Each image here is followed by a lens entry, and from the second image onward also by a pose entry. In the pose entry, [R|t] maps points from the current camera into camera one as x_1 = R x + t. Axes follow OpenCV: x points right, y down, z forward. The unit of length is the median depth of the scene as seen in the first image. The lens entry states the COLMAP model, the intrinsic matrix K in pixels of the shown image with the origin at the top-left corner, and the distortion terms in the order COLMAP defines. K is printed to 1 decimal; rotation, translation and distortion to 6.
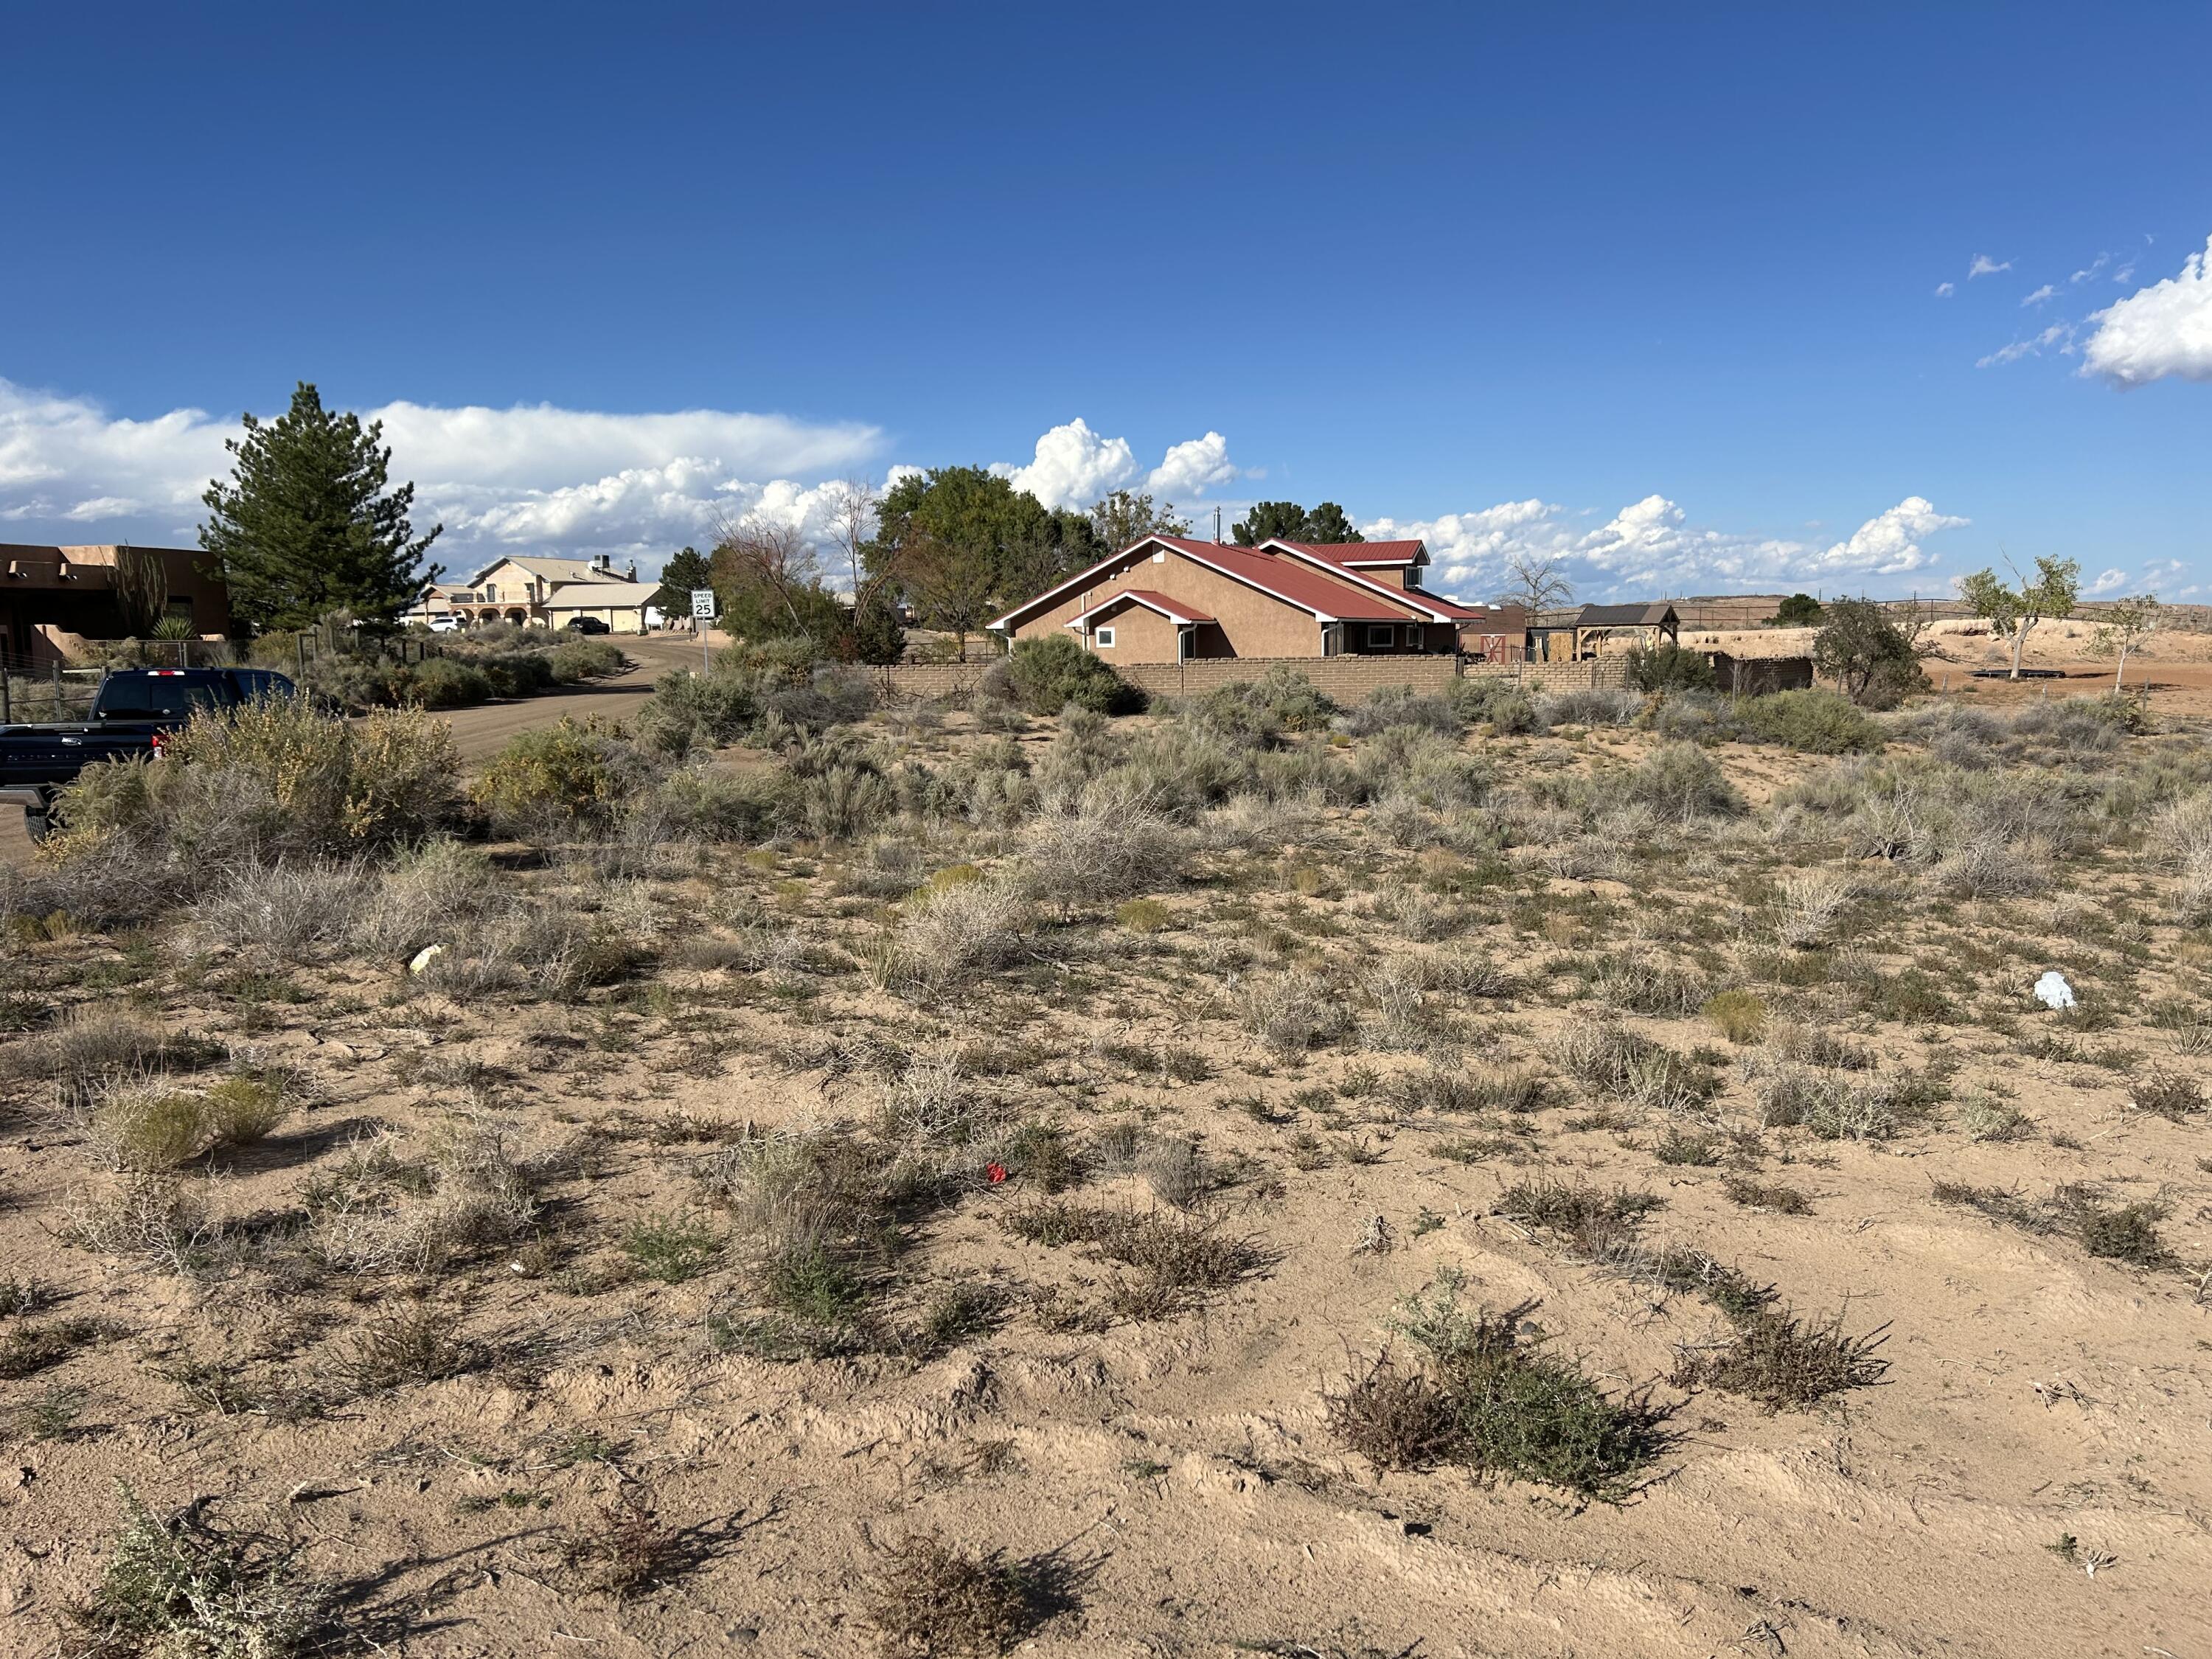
lens RADIAL K [[1650.3, 0, 1095.3], [0, 1650.3, 821.1], [0, 0, 1]] dist [0.068167, -0.083591]
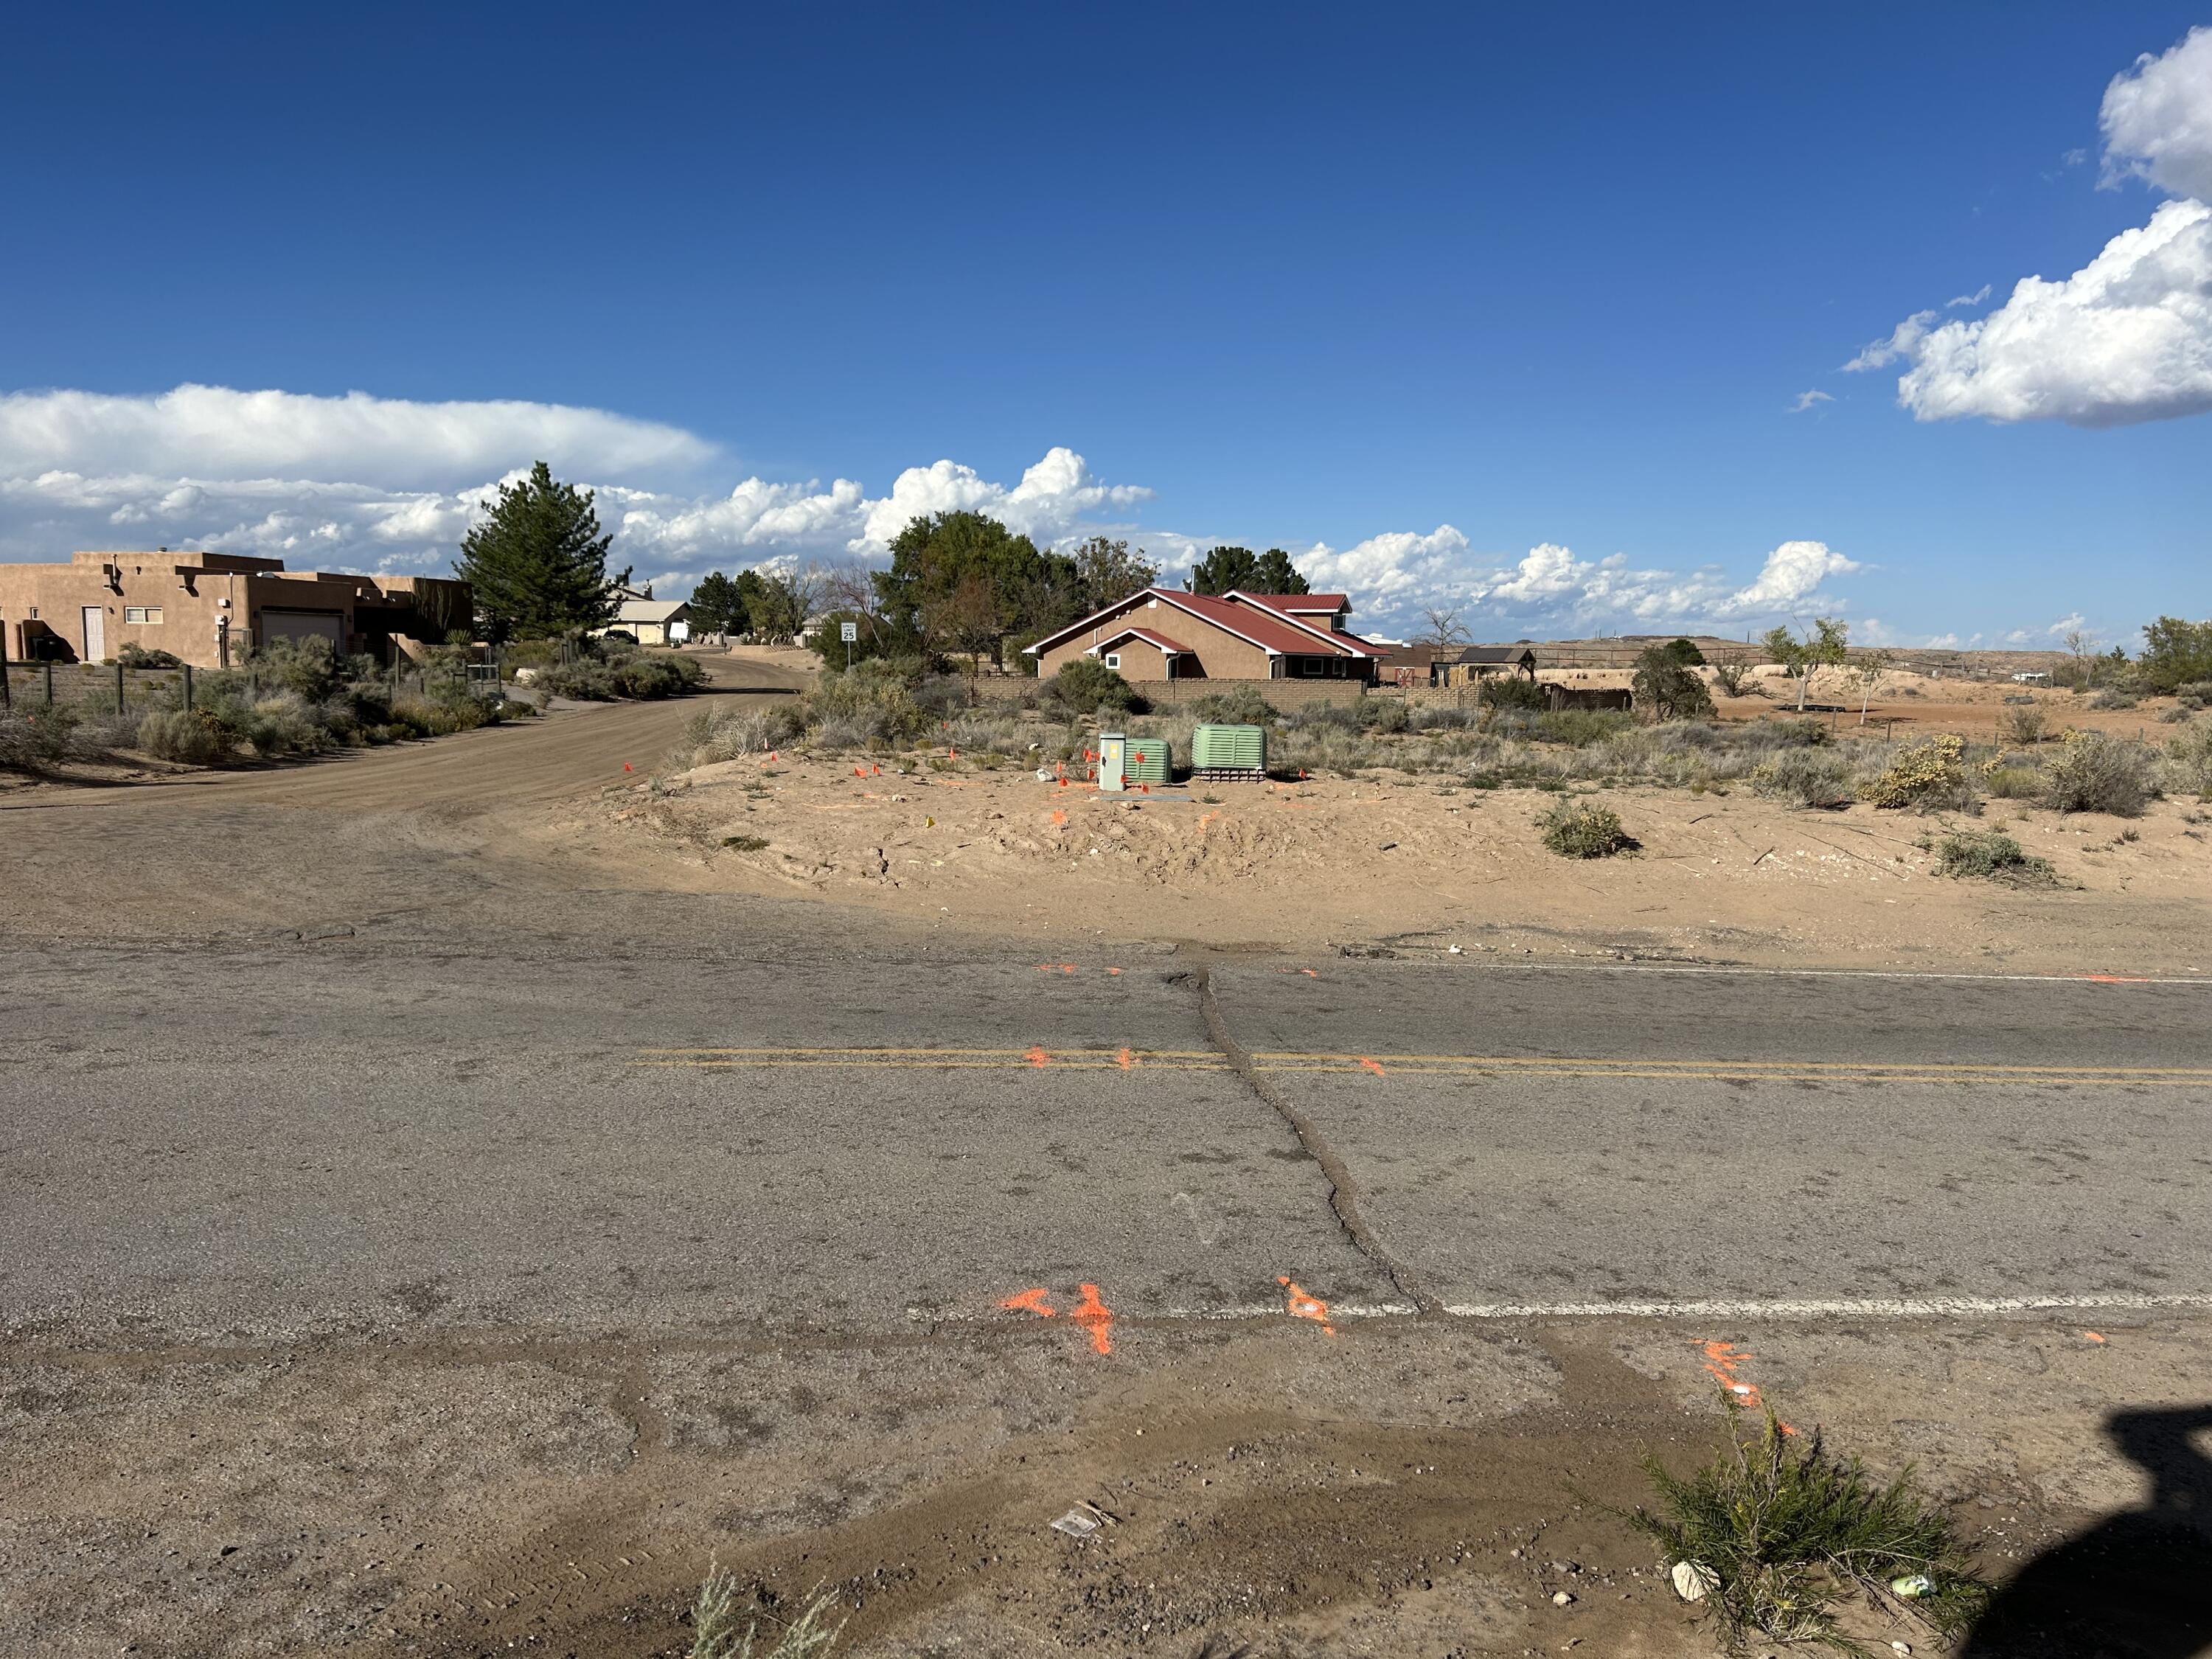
lens RADIAL K [[1650.3, 0, 1101.2], [0, 1650.3, 821.8], [0, 0, 1]] dist [0.068167, -0.083591]
pose [[0.998992, 0.022660, 0.038742, -0.046483], [-0.022148, 0.999662, -0.013604, 0.035480], [-0.039037, 0.012732, 0.999157, -0.318866]]
